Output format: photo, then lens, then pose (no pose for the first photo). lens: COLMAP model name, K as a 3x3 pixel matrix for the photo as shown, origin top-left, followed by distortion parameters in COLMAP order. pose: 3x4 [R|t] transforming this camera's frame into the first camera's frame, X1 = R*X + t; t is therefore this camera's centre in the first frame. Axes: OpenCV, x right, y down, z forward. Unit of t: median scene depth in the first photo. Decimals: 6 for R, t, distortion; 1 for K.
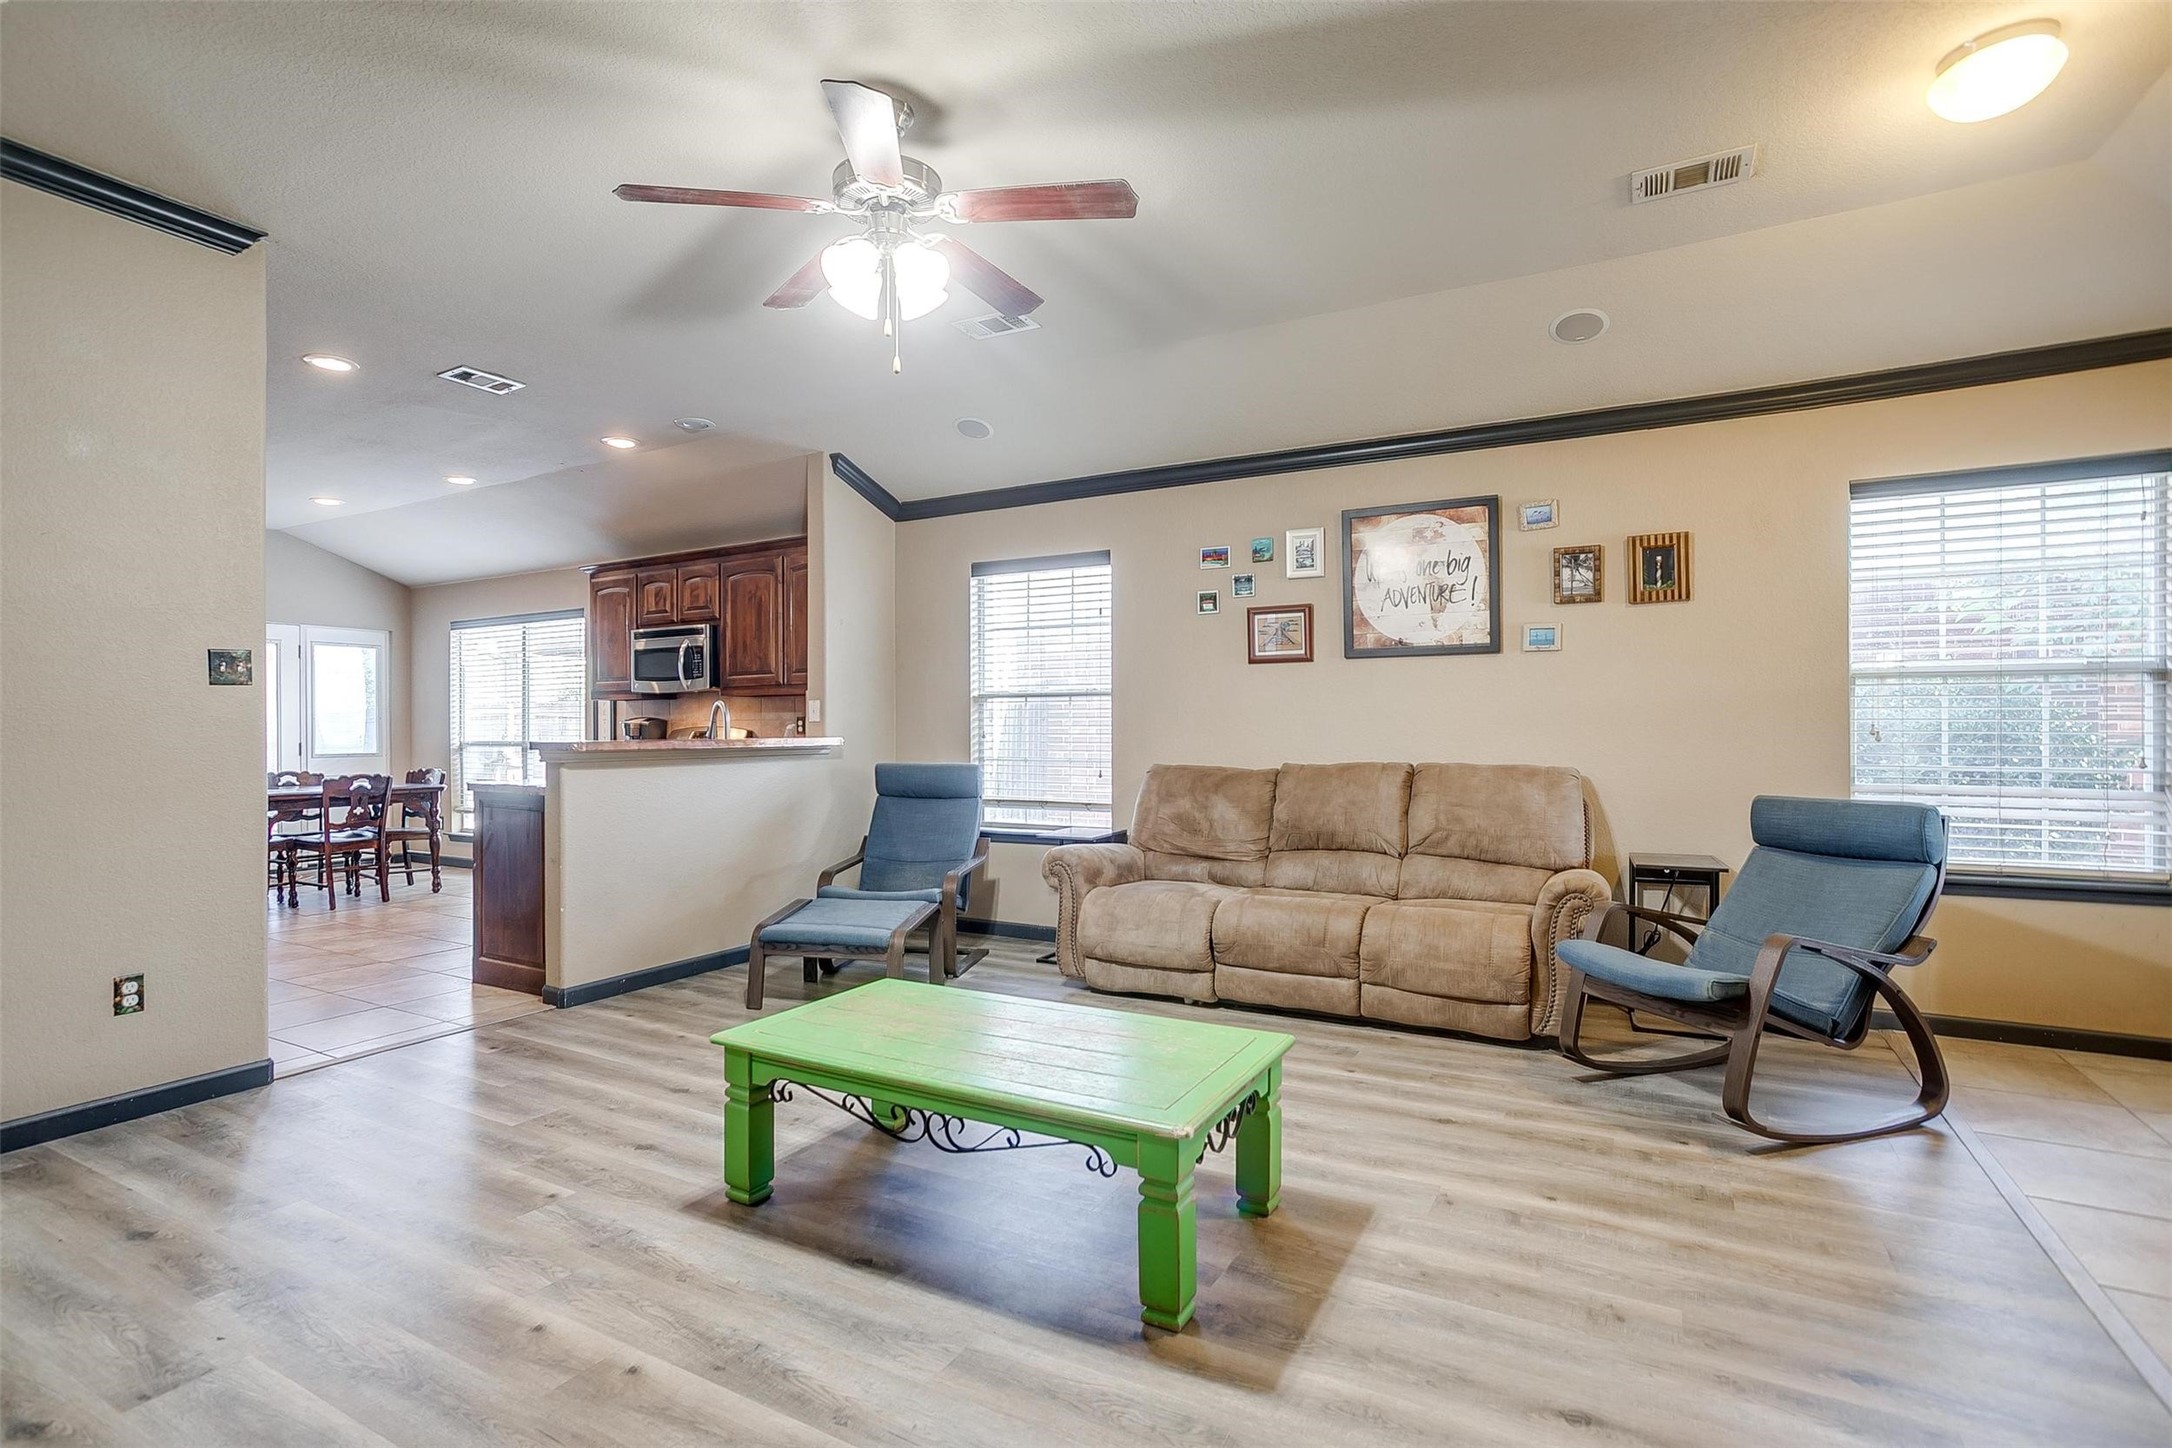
lens RADIAL K [[1056.8, 0, 1071.6], [0, 1056.8, 735.1], [0, 0, 1]] dist [-0.041761, 0.018455]
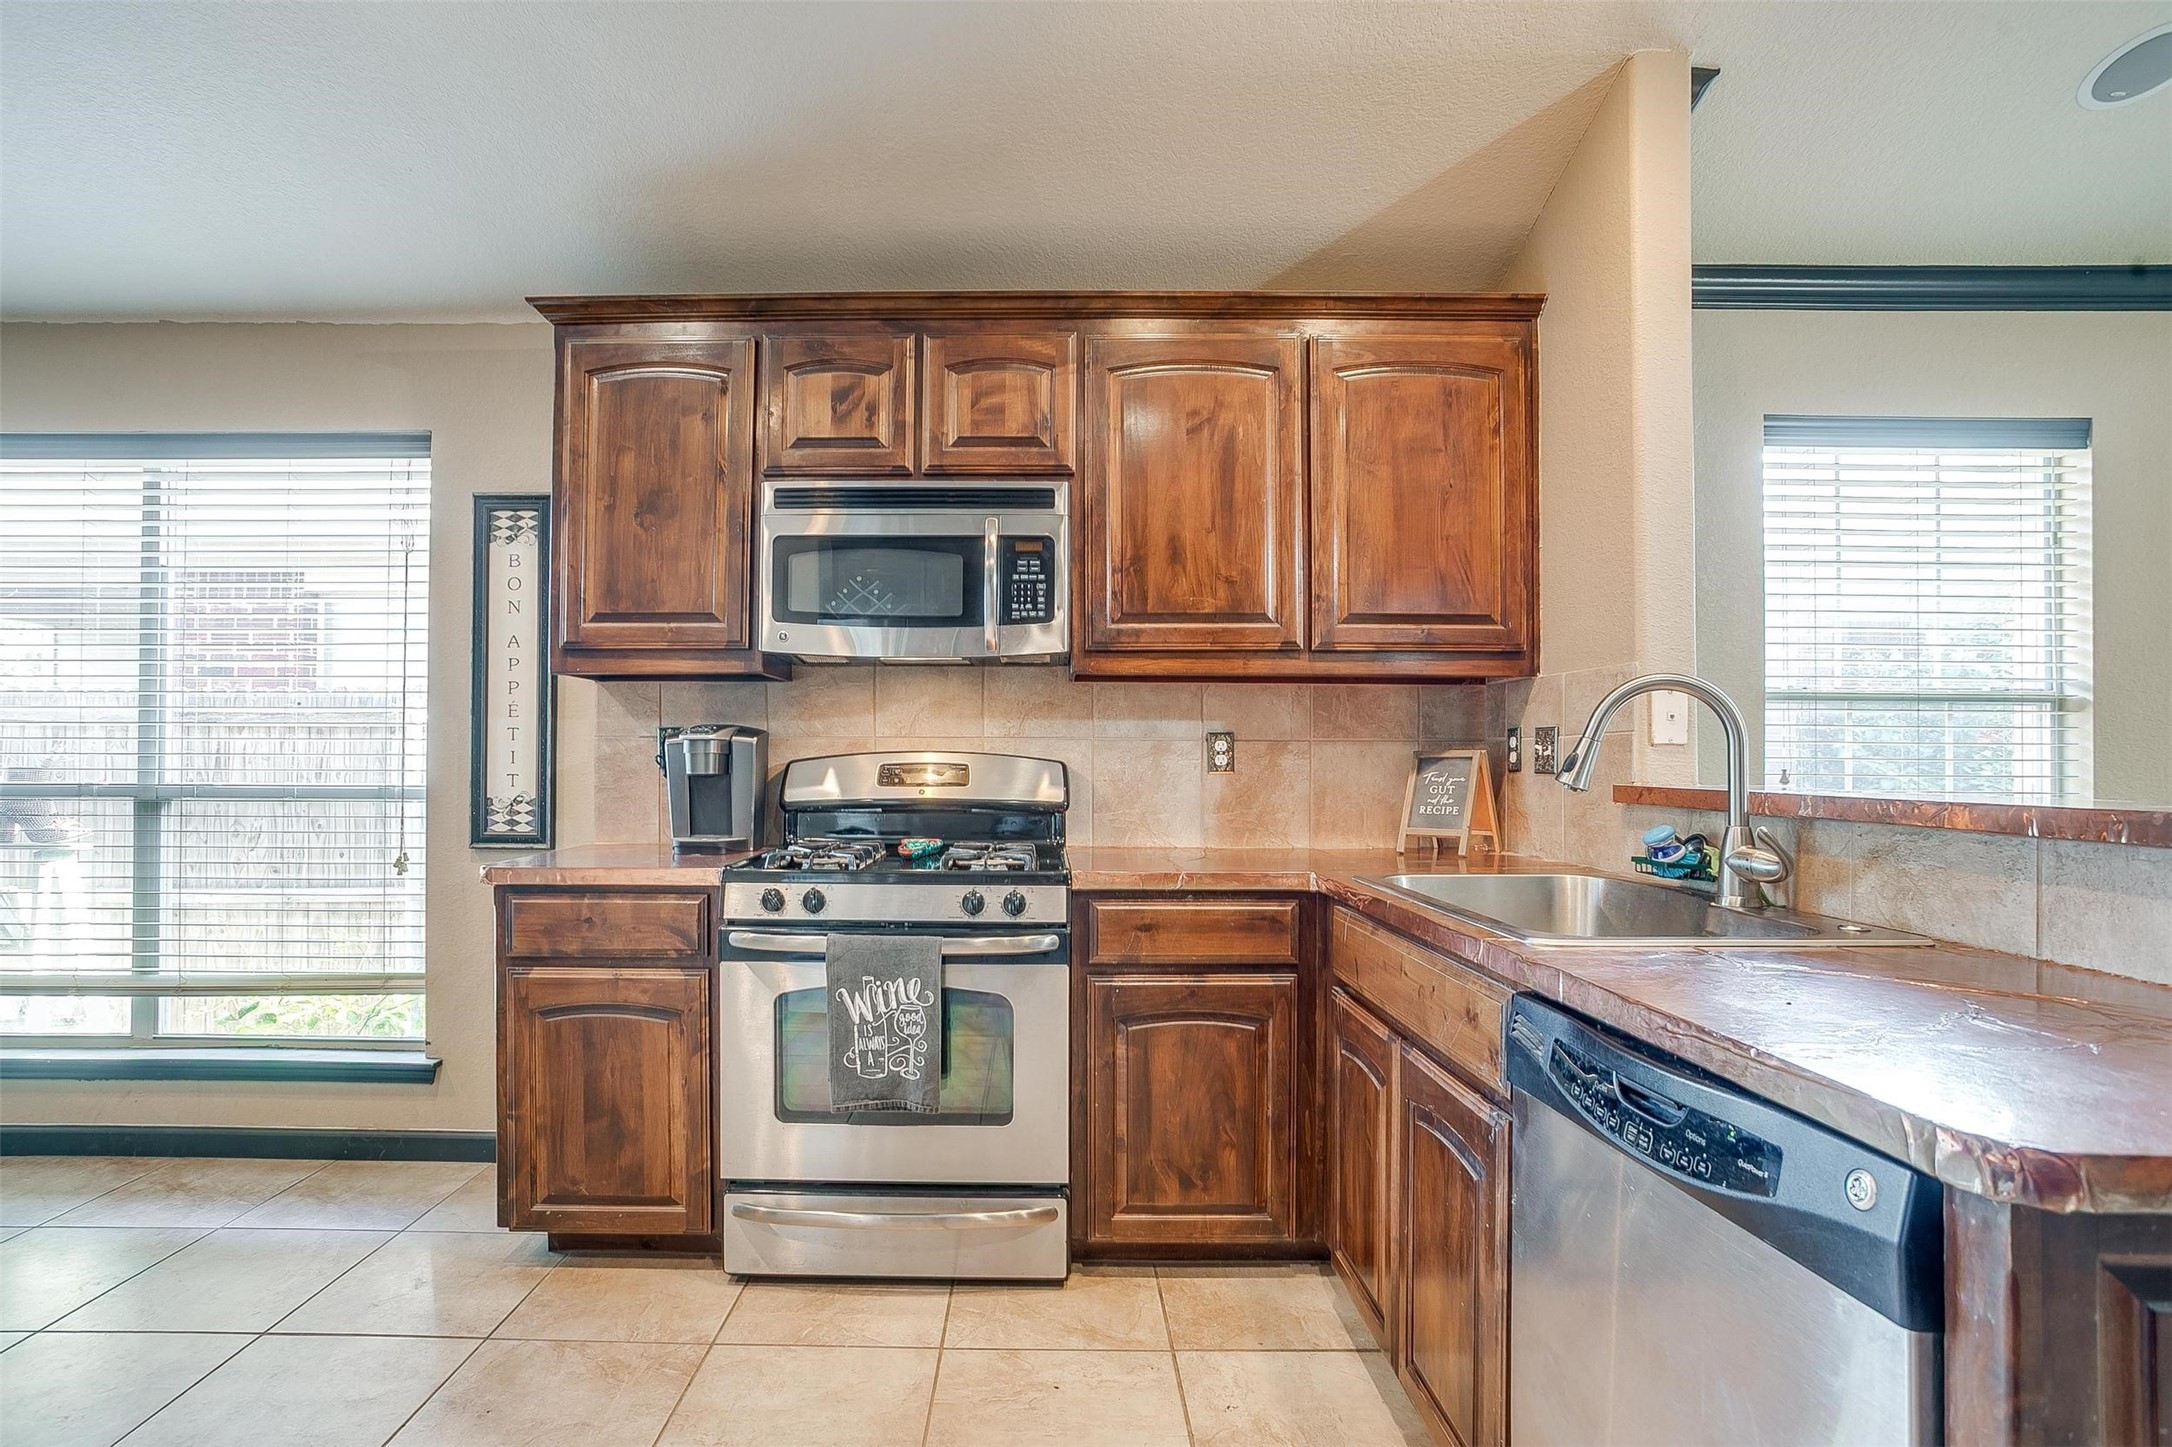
lens RADIAL K [[1071.4, 0, 1041.7], [0, 1071.4, 745.5], [0, 0, 1]] dist [-0.043279, 0.014408]
pose [[0.875626, 0.012734, 0.482822, -0.728947], [-0.006314, 0.999869, -0.014922, -0.006033], [-0.482949, 0.010017, 0.875591, 0.902360]]
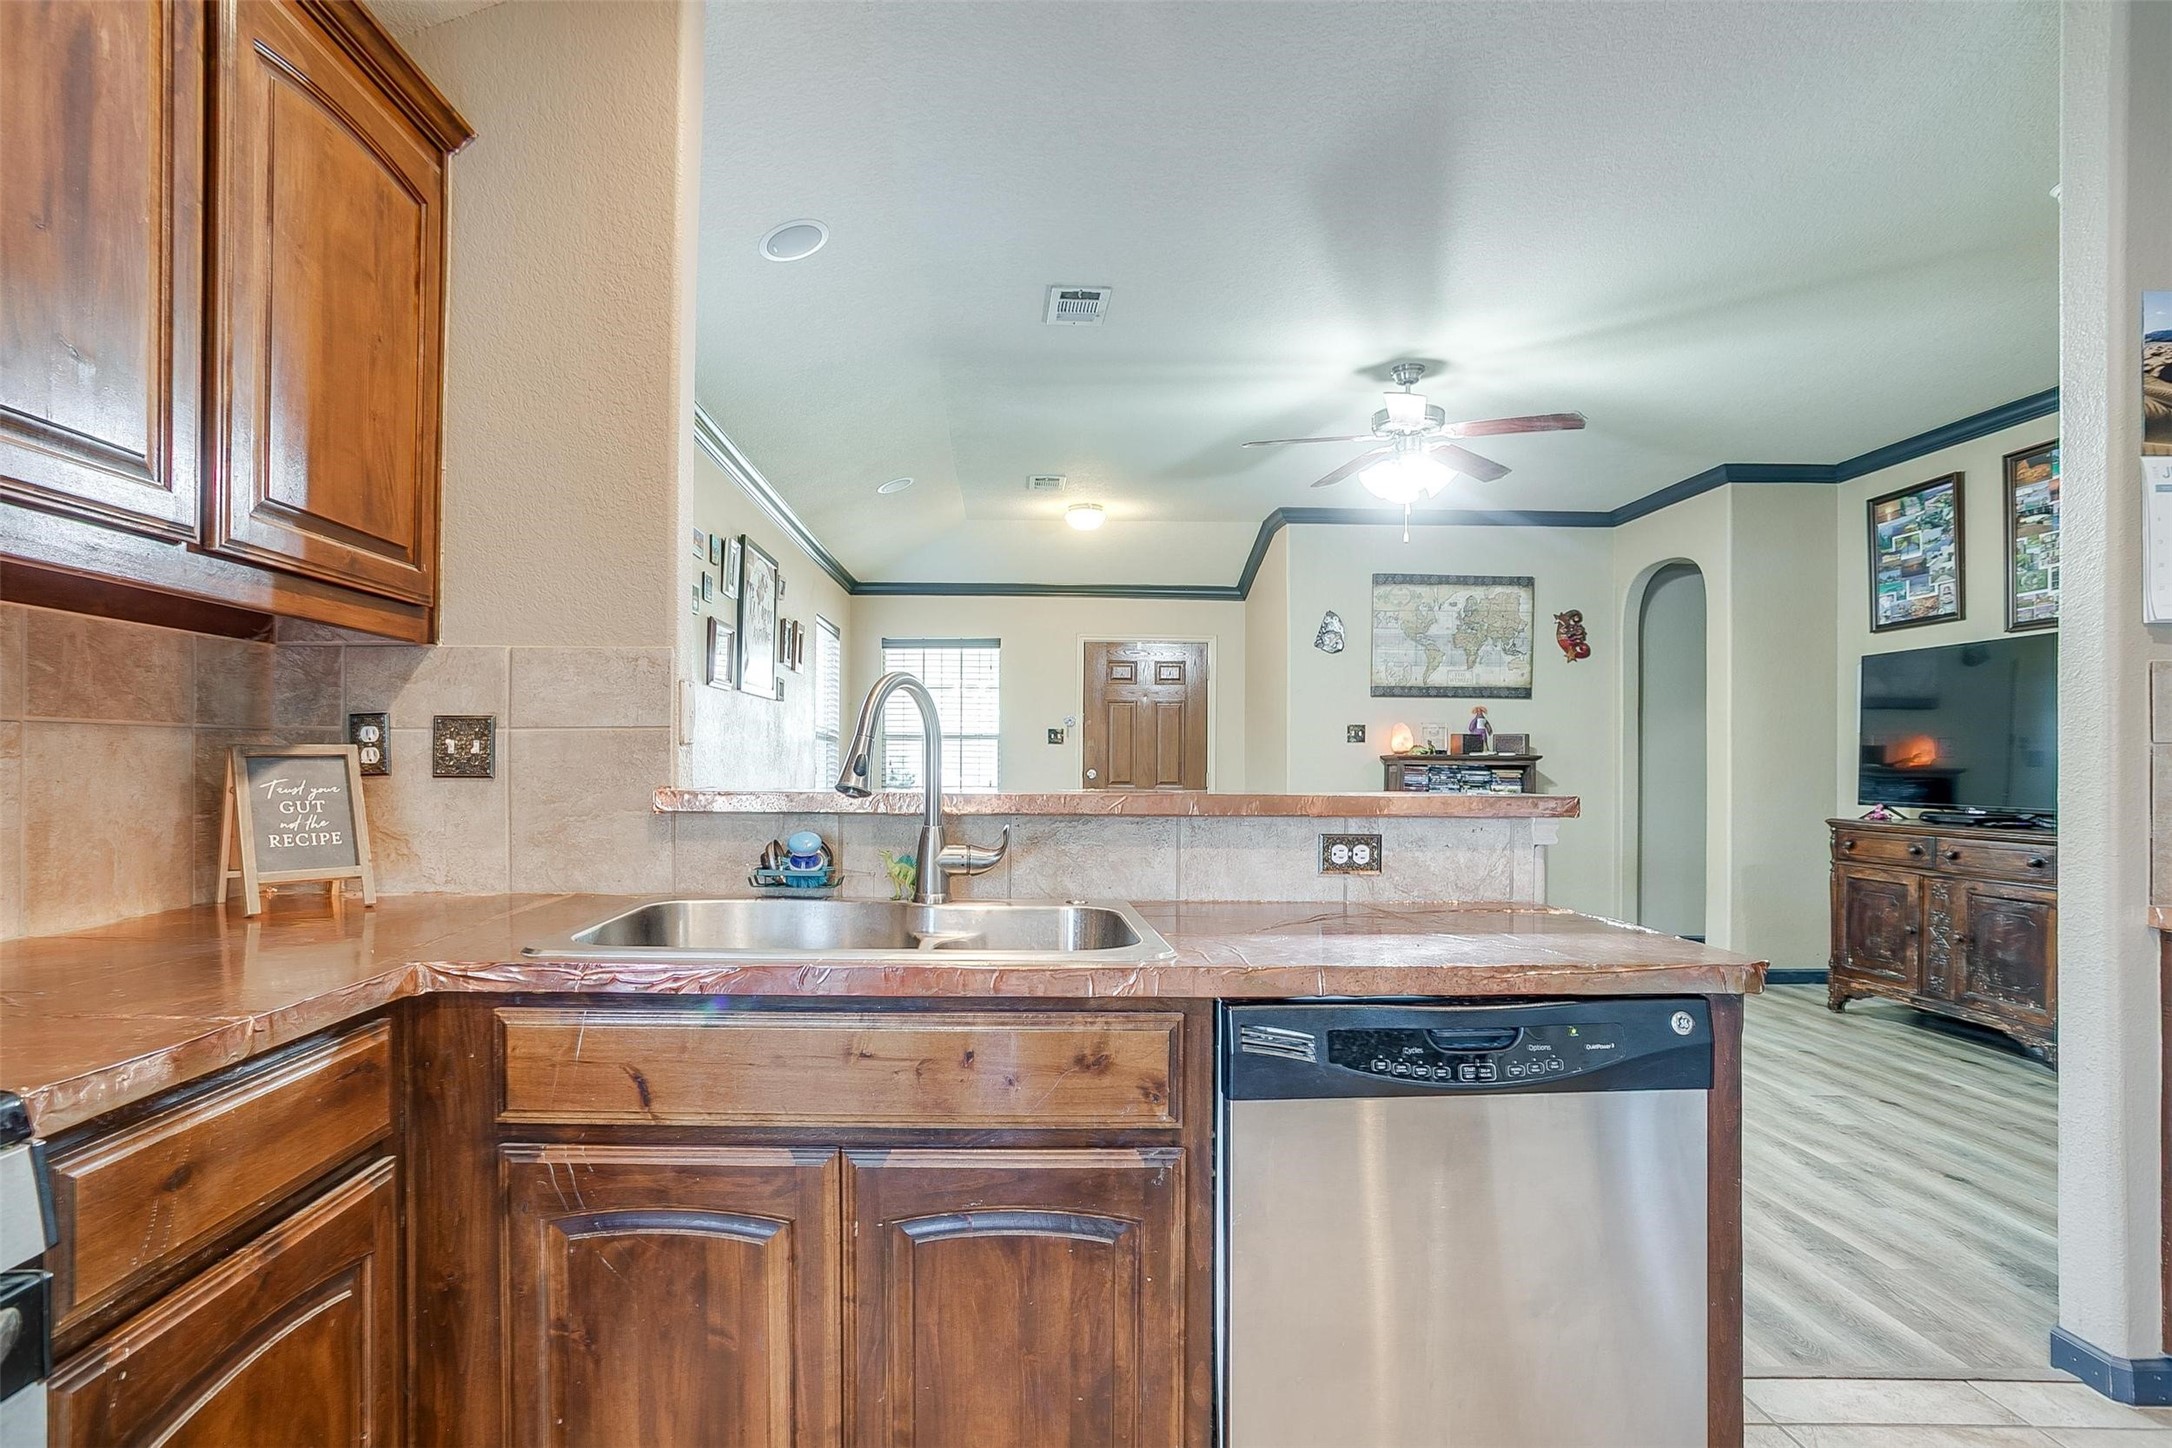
lens RADIAL K [[1056.8, 0, 1010.2], [0, 1056.8, 767.7], [0, 0, 1]] dist [-0.041761, 0.018455]
pose [[-0.486001, -0.006490, 0.873934, -0.691571], [-0.003331, 0.999979, 0.005574, -0.008159], [-0.873952, -0.000203, -0.486012, 1.256180]]
